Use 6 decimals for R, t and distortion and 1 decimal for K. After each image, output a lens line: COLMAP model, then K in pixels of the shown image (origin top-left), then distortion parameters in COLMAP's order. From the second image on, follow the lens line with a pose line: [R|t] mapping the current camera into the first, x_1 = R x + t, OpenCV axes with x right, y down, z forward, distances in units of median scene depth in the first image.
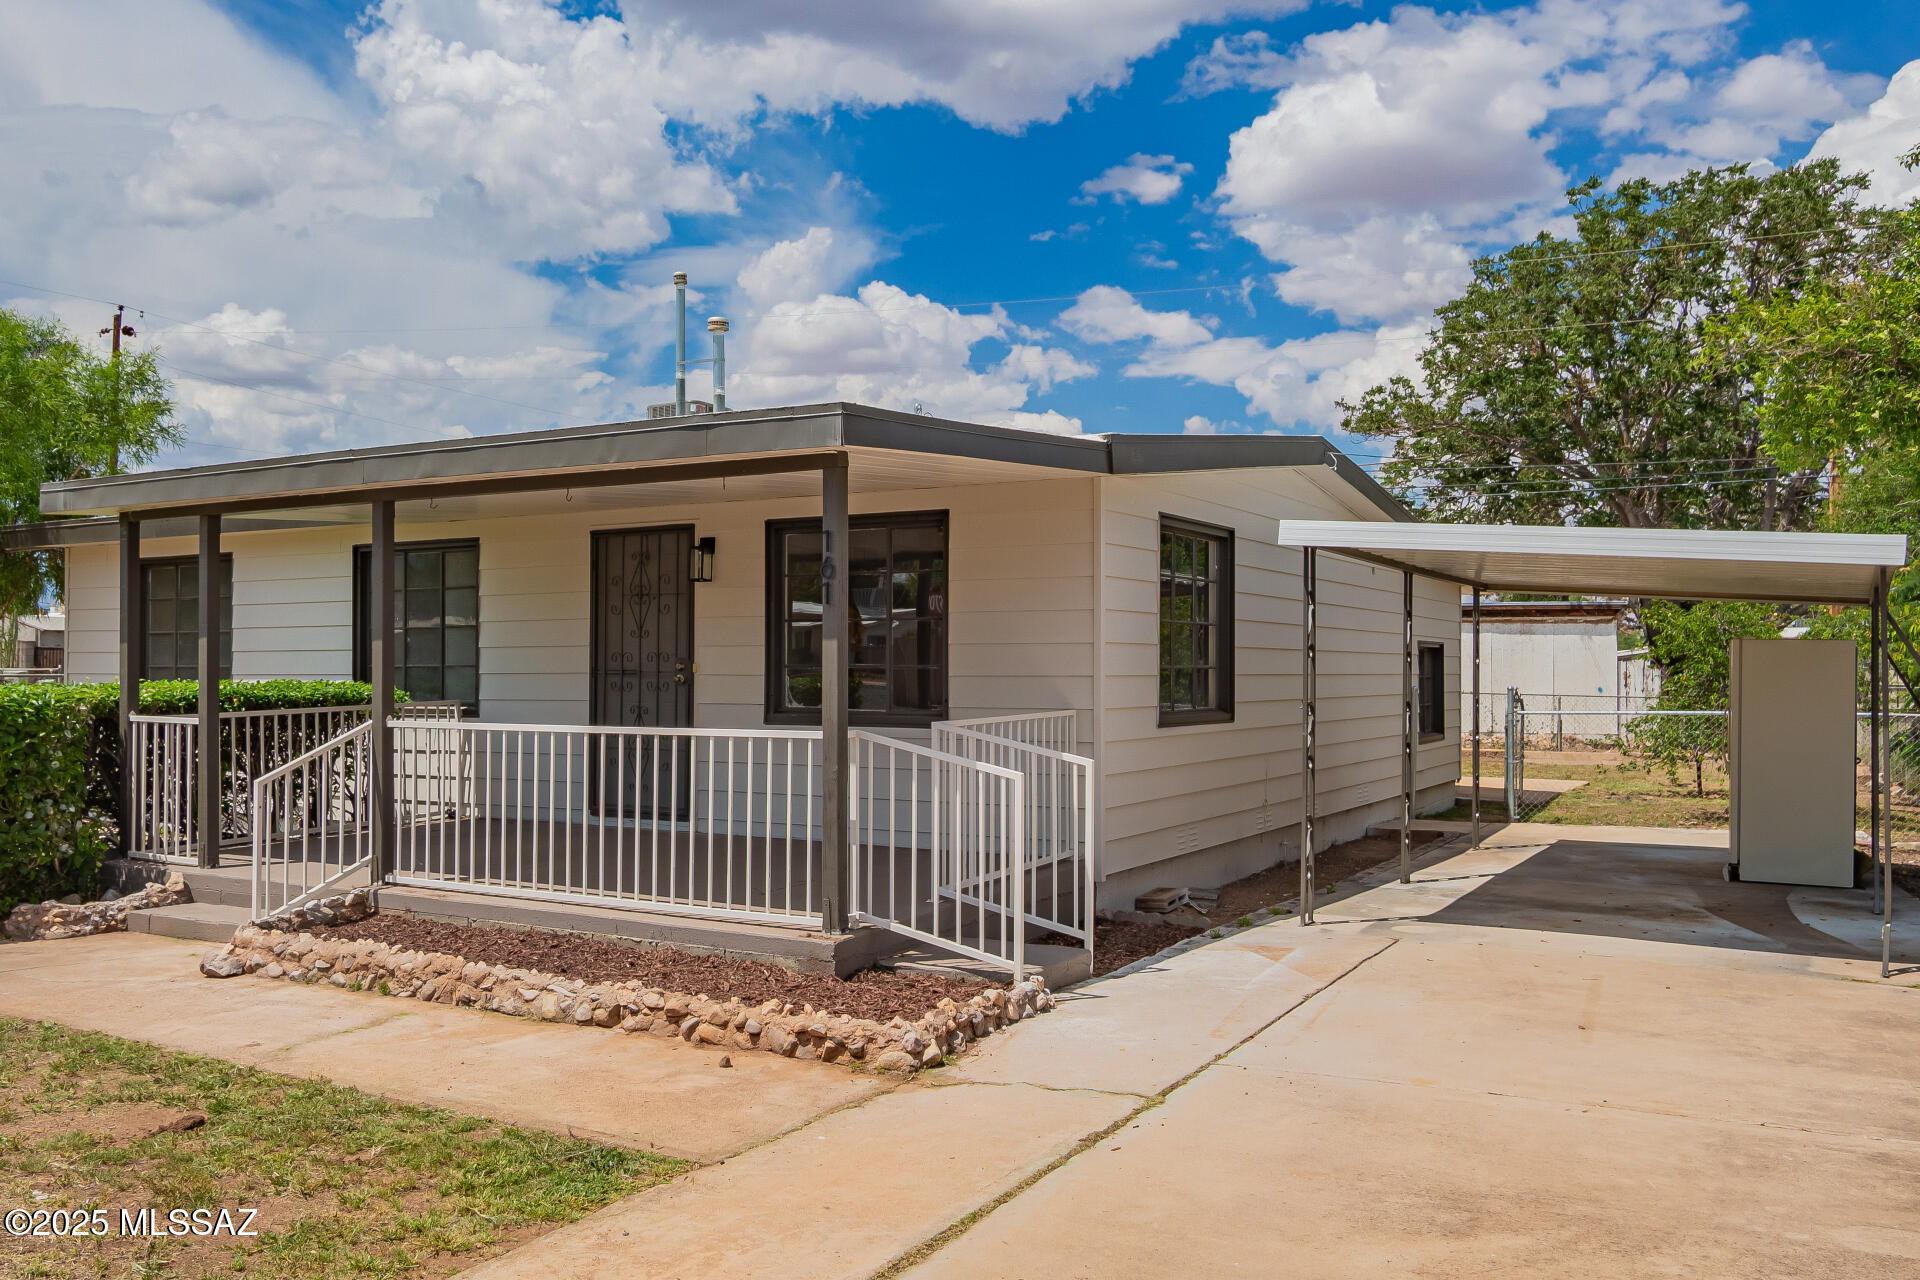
lens RADIAL K [[1610.7, 0, 960.0], [0, 1610.7, 640.0], [0, 0, 1]] dist [-0.009815, -0.003505]
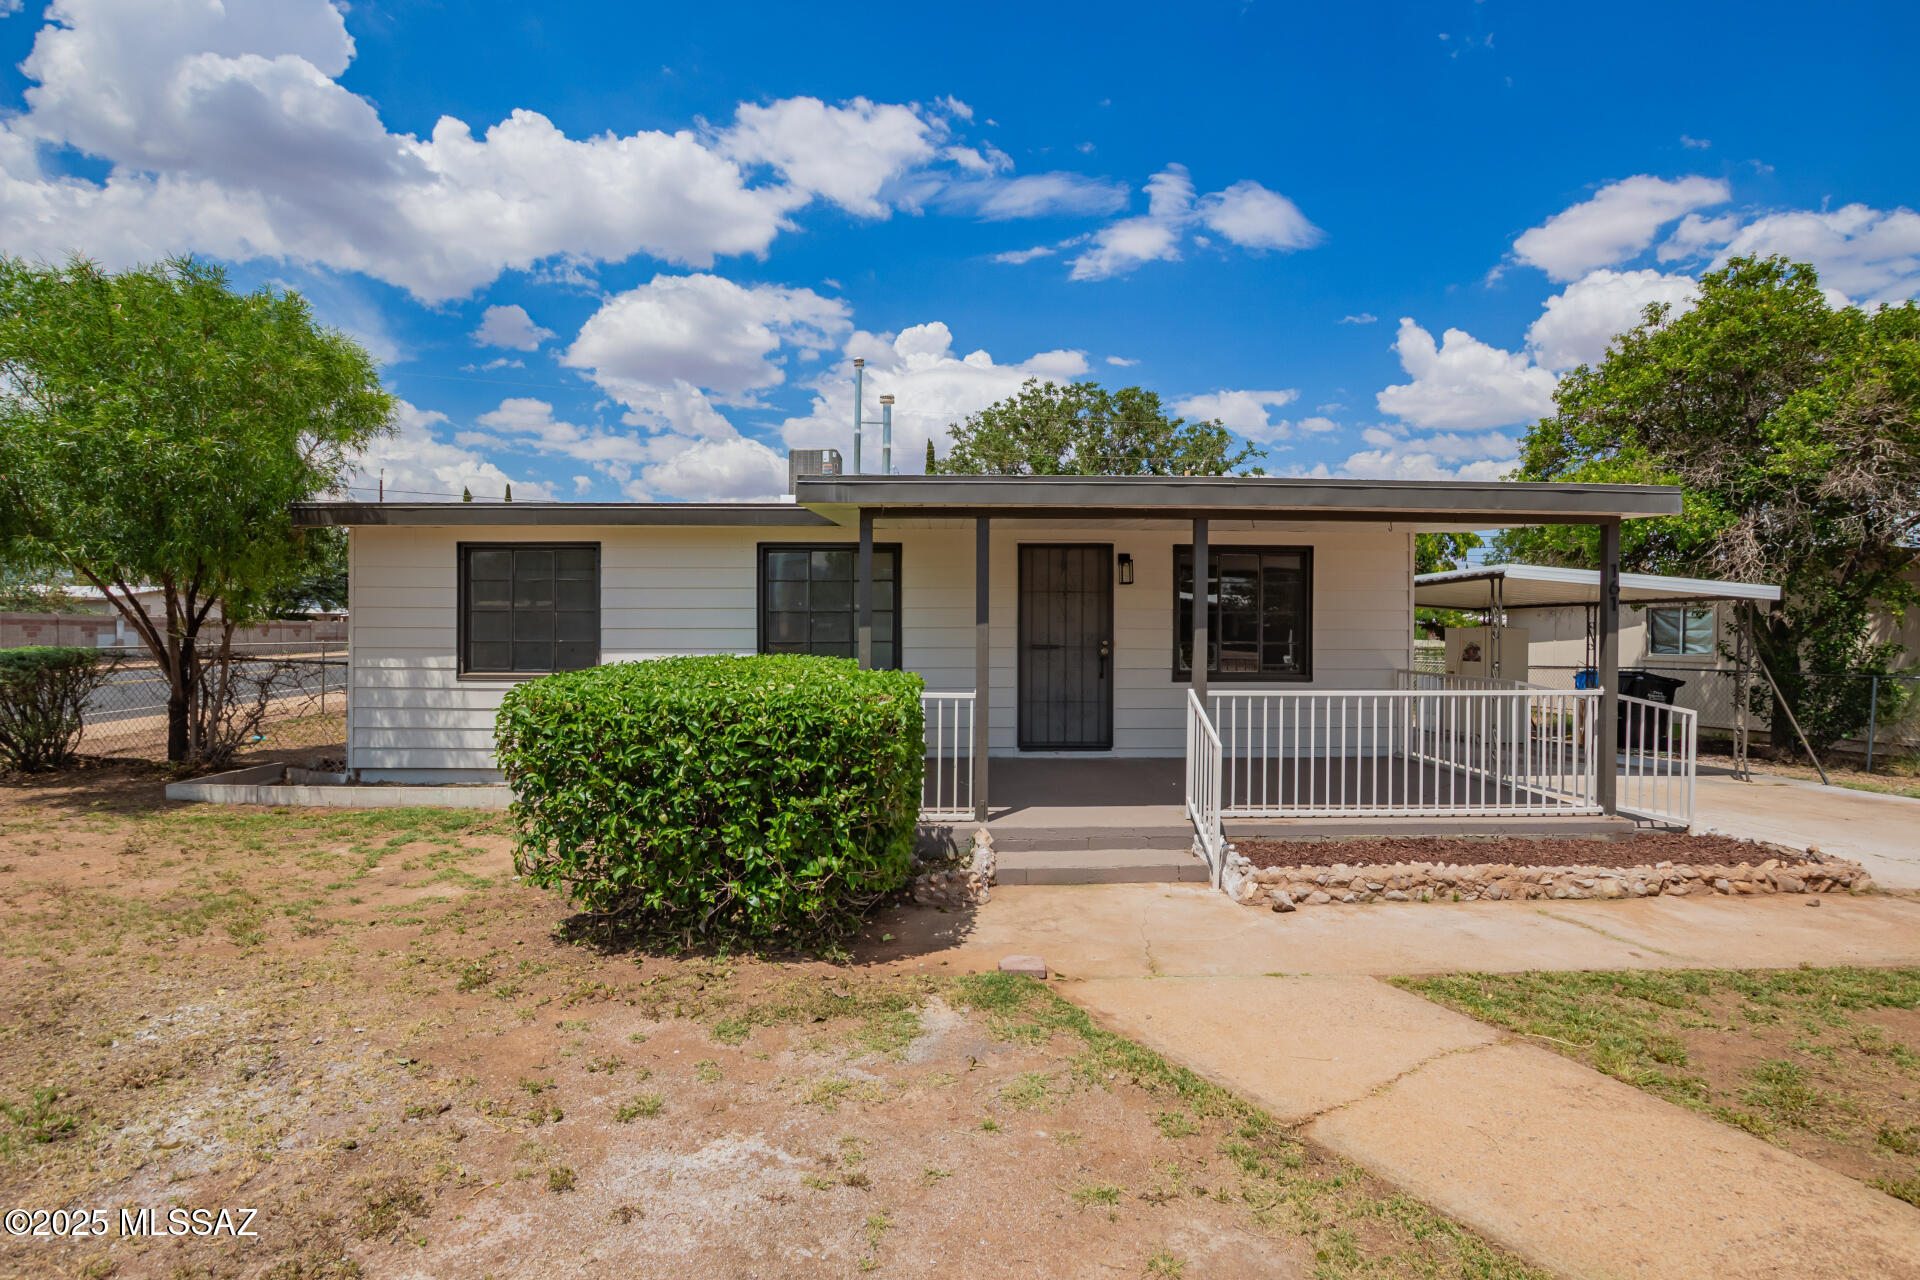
lens RADIAL K [[890.2, 0, 964.2], [0, 890.2, 630.6], [0, 0, 1]] dist [-0.035158, 0.000754]
pose [[0.850143, 0.001222, 0.526550, -0.757671], [-0.010777, 0.999828, 0.015079, -0.005324], [-0.526441, -0.018494, 0.850010, 0.424764]]
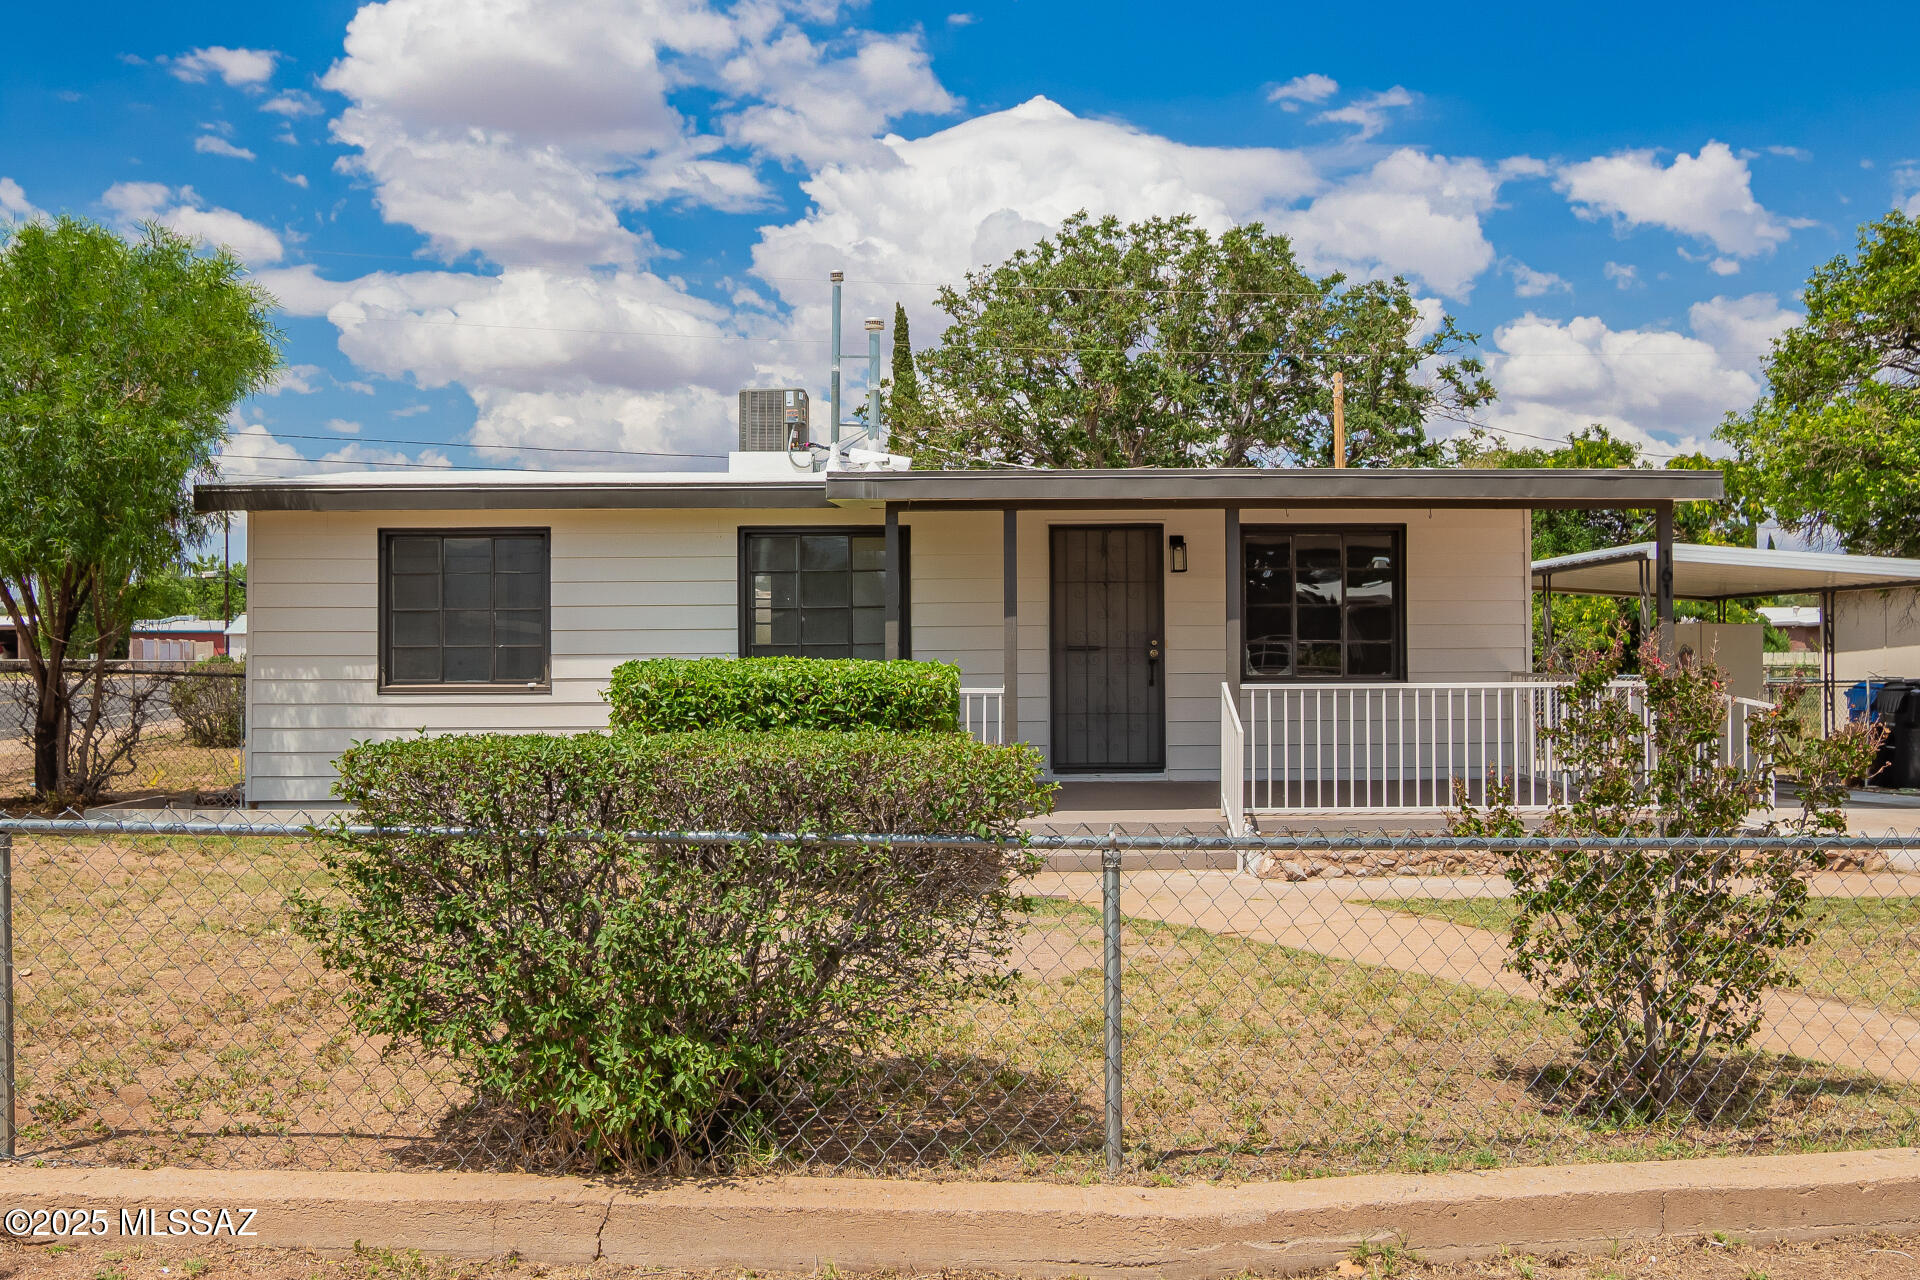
lens RADIAL K [[1882.6, 0, 960.0], [0, 1882.6, 640.0], [0, 0, 1]] dist [0.011076, 0.001837]
pose [[0.848274, -0.002602, 0.529552, -1.129289], [-0.001826, 0.999968, 0.007838, 0.004448], [-0.529555, -0.007616, 0.848241, -0.125697]]
